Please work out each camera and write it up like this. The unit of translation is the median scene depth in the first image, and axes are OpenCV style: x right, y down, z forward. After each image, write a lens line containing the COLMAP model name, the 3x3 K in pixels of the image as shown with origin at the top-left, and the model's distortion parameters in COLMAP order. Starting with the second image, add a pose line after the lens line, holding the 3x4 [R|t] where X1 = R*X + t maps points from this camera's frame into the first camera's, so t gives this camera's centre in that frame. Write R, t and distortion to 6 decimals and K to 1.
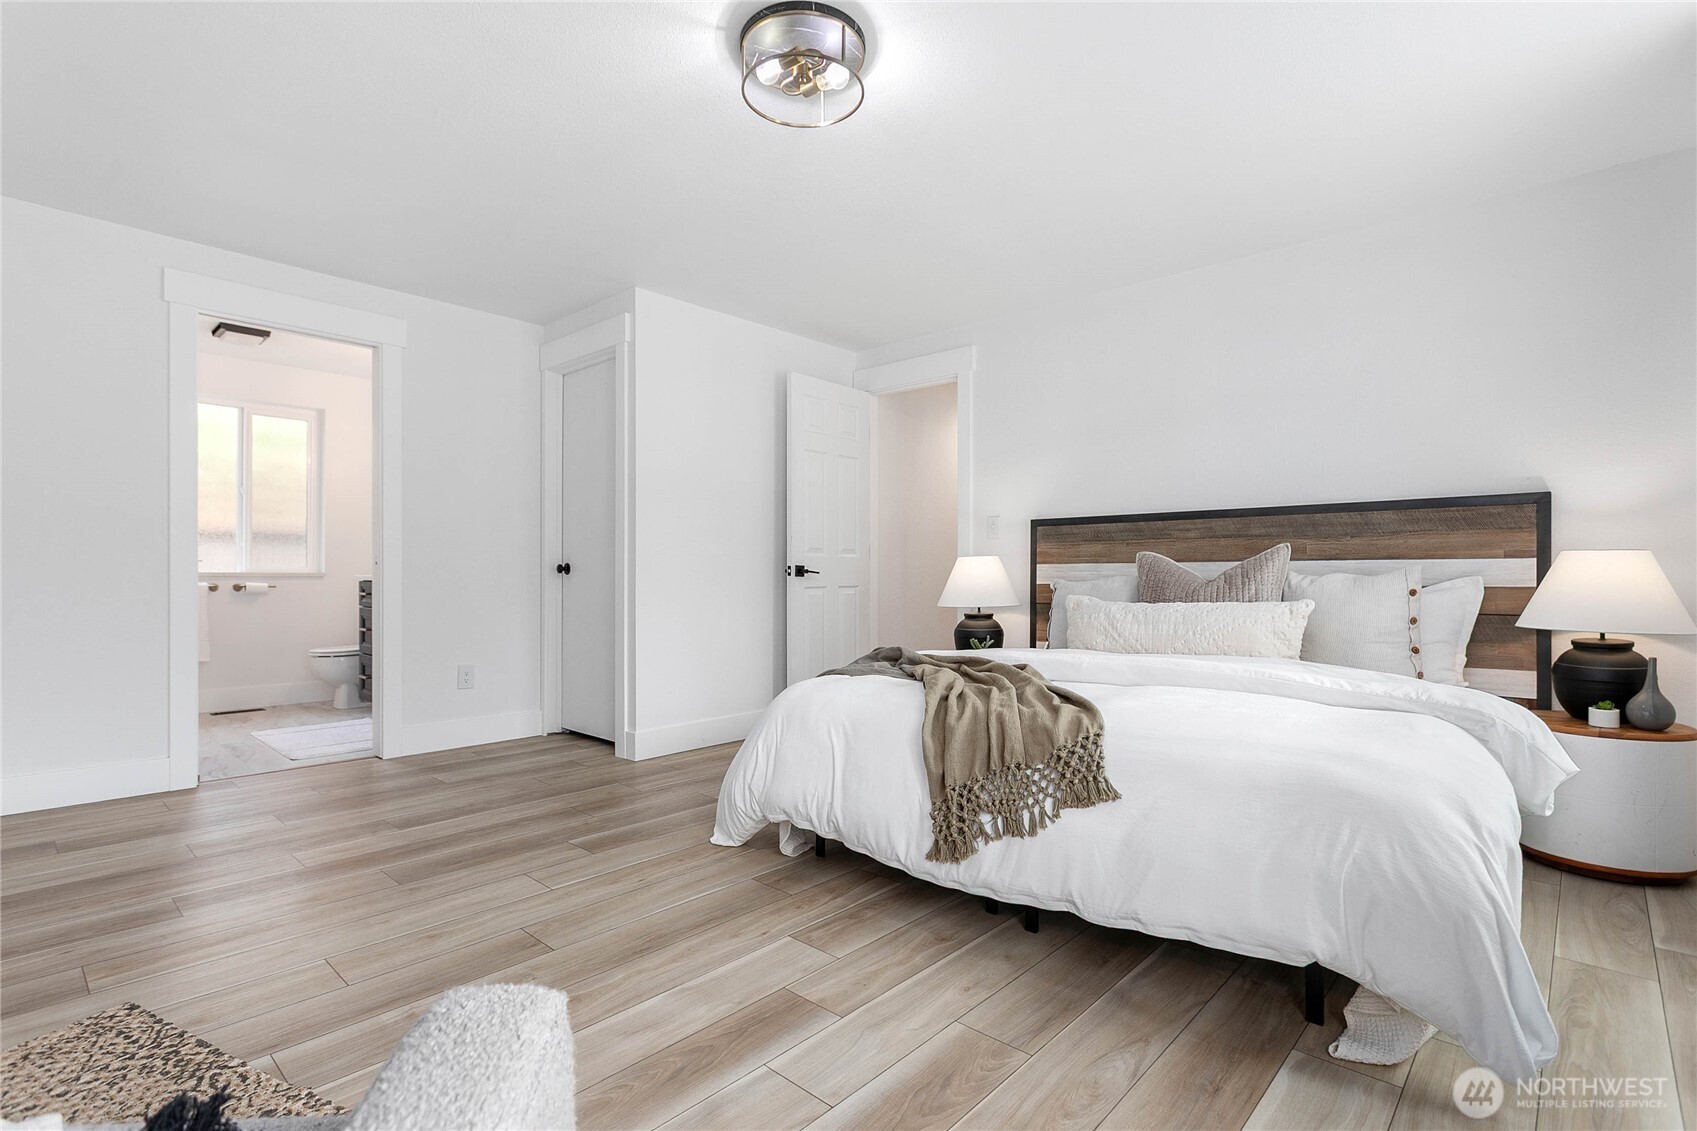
lens RADIAL K [[806.9, 0, 845.1], [0, 806.9, 609.0], [0, 0, 1]] dist [-0.013289, -0.000146]
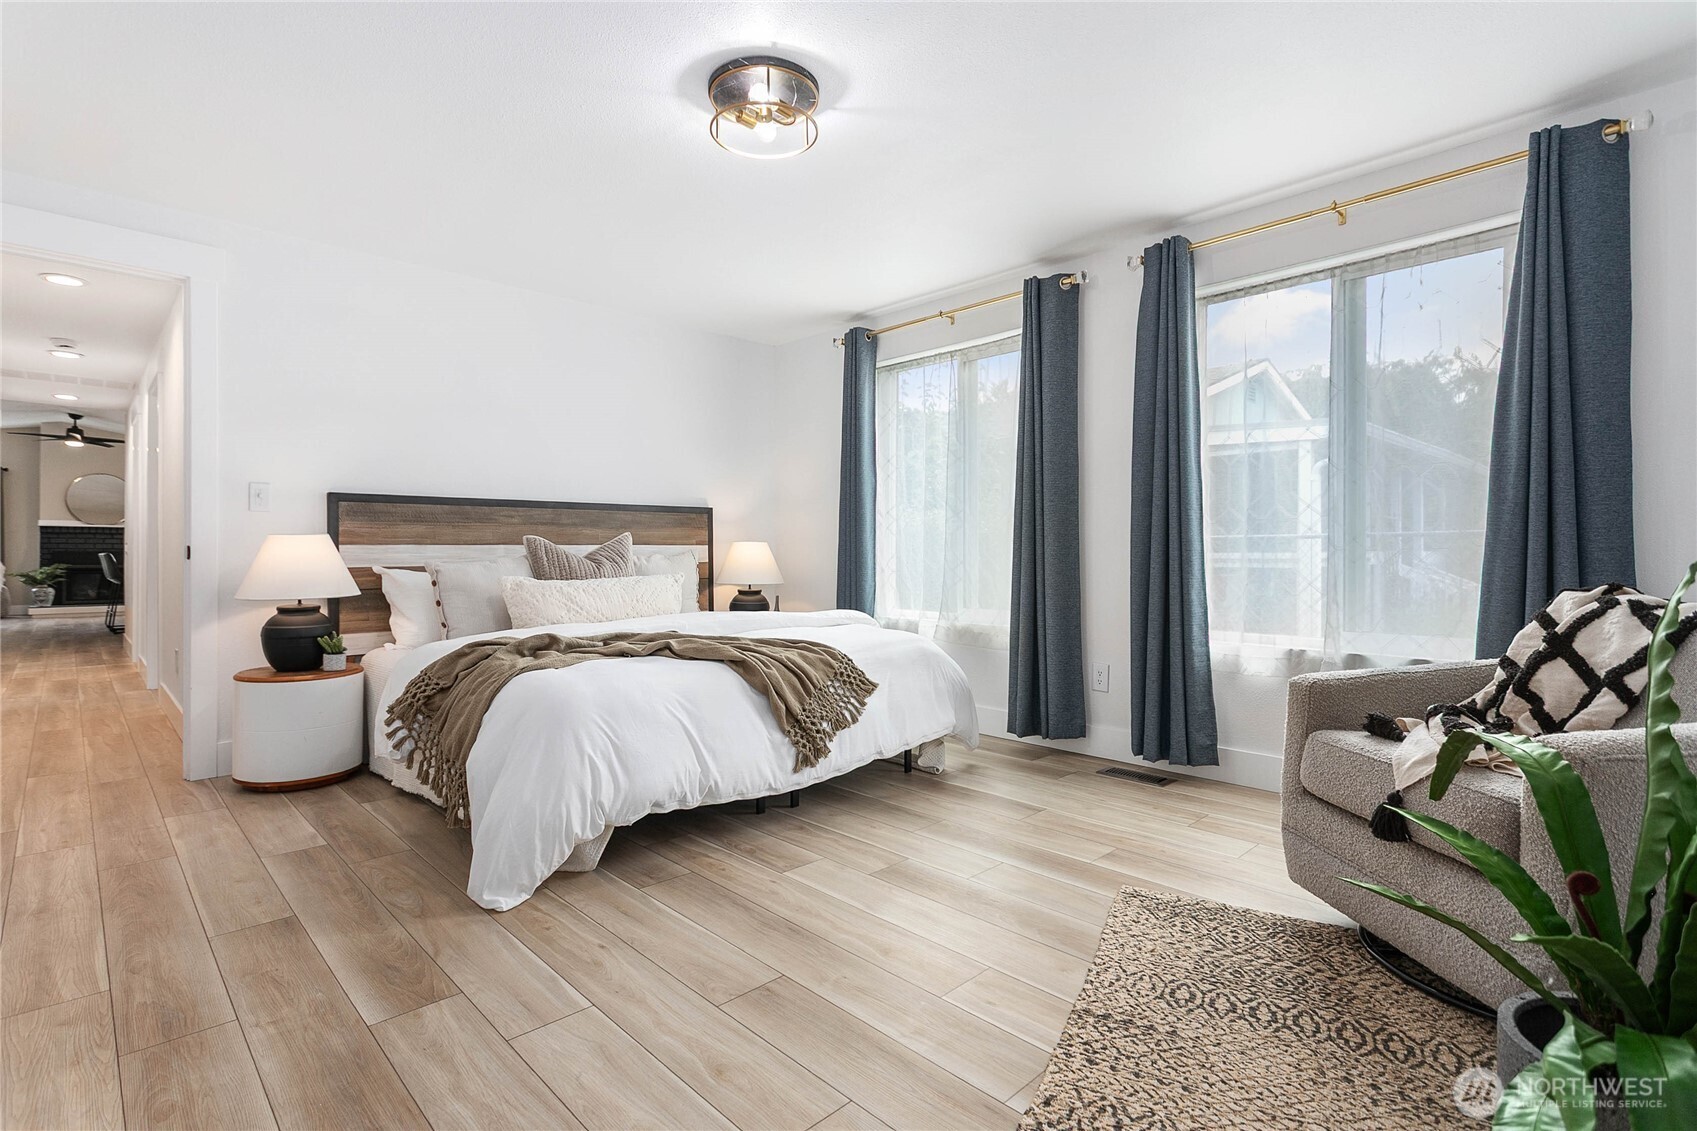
lens RADIAL K [[808.3, 0, 842.7], [0, 808.3, 554.4], [0, 0, 1]] dist [-0.001026, 0.000868]
pose [[0.058858, -0.006959, 0.998242, -1.067125], [0.041680, 0.999121, 0.004507, -0.046263], [-0.997396, 0.041342, 0.059096, 0.720971]]
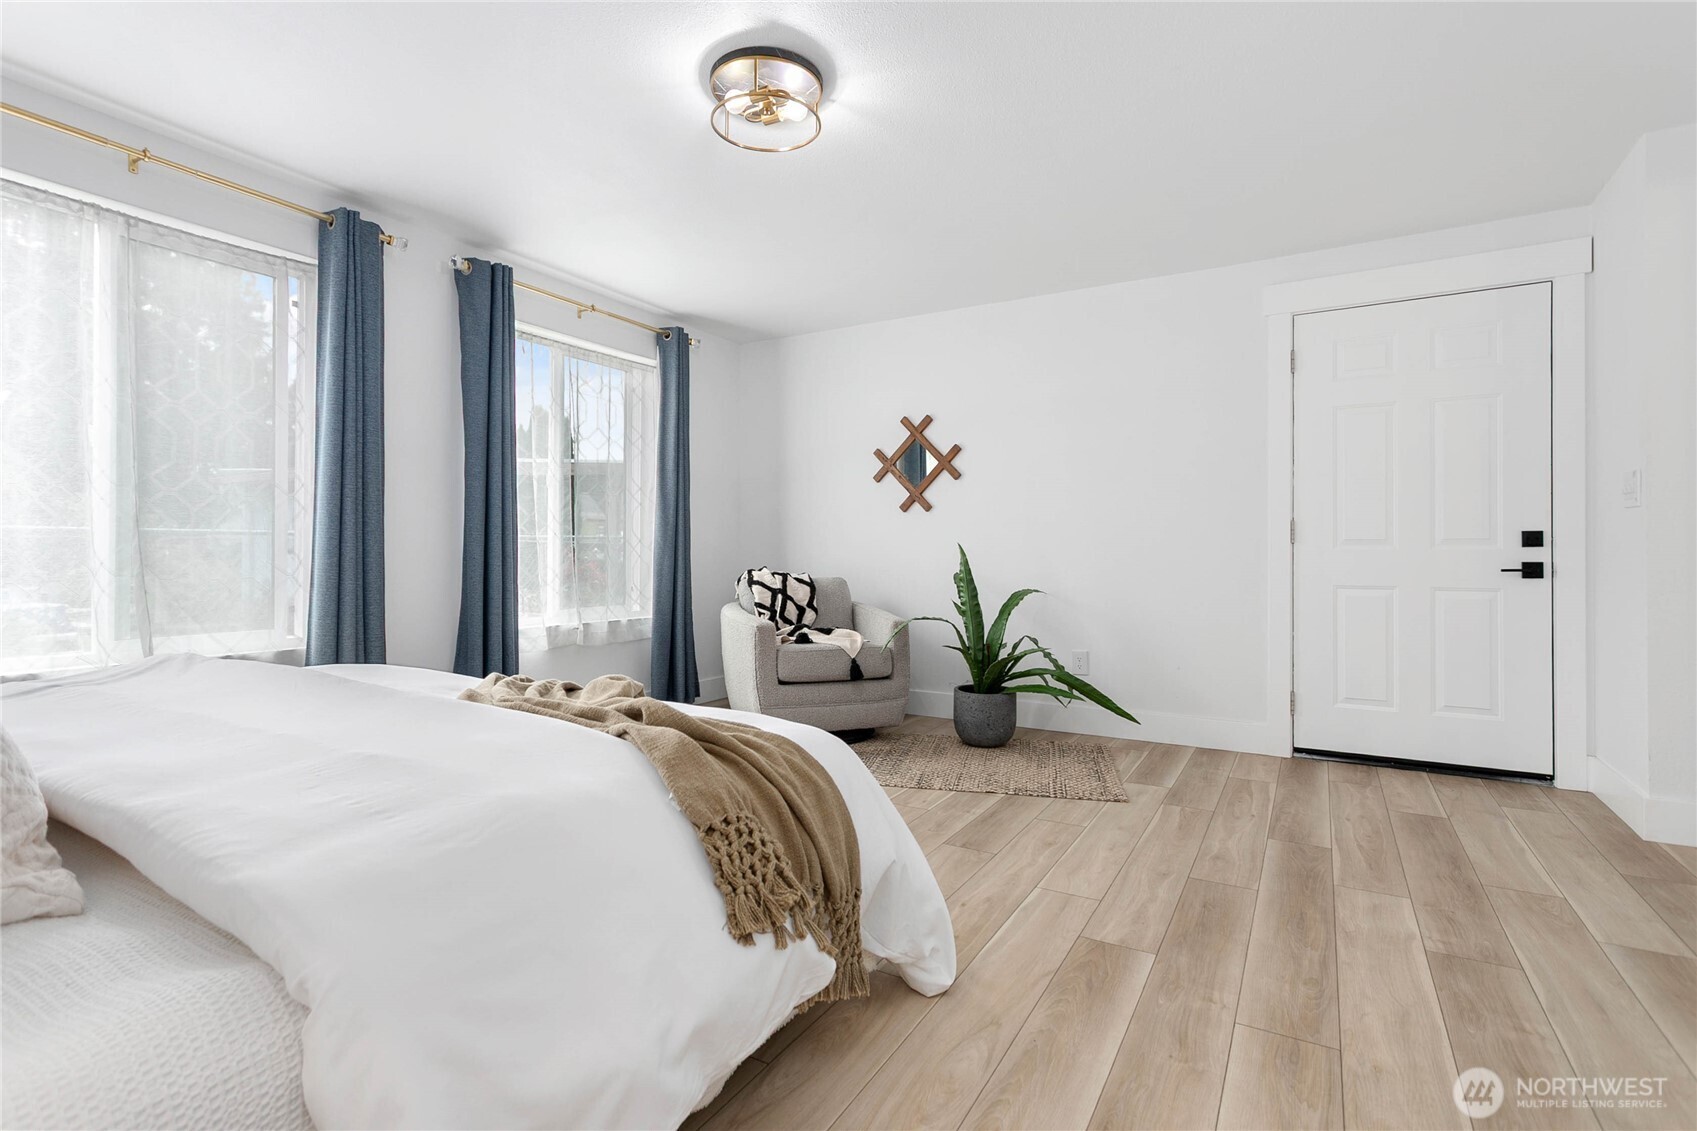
lens RADIAL K [[803.2, 0, 846.8], [0, 803.2, 561.7], [0, 0, 1]] dist [0.001616, 0.000767]
pose [[-0.977384, -0.003119, -0.211447, 0.065282], [-0.013992, 0.998654, 0.049948, -0.087438], [0.211007, 0.051777, -0.976112, 1.879019]]
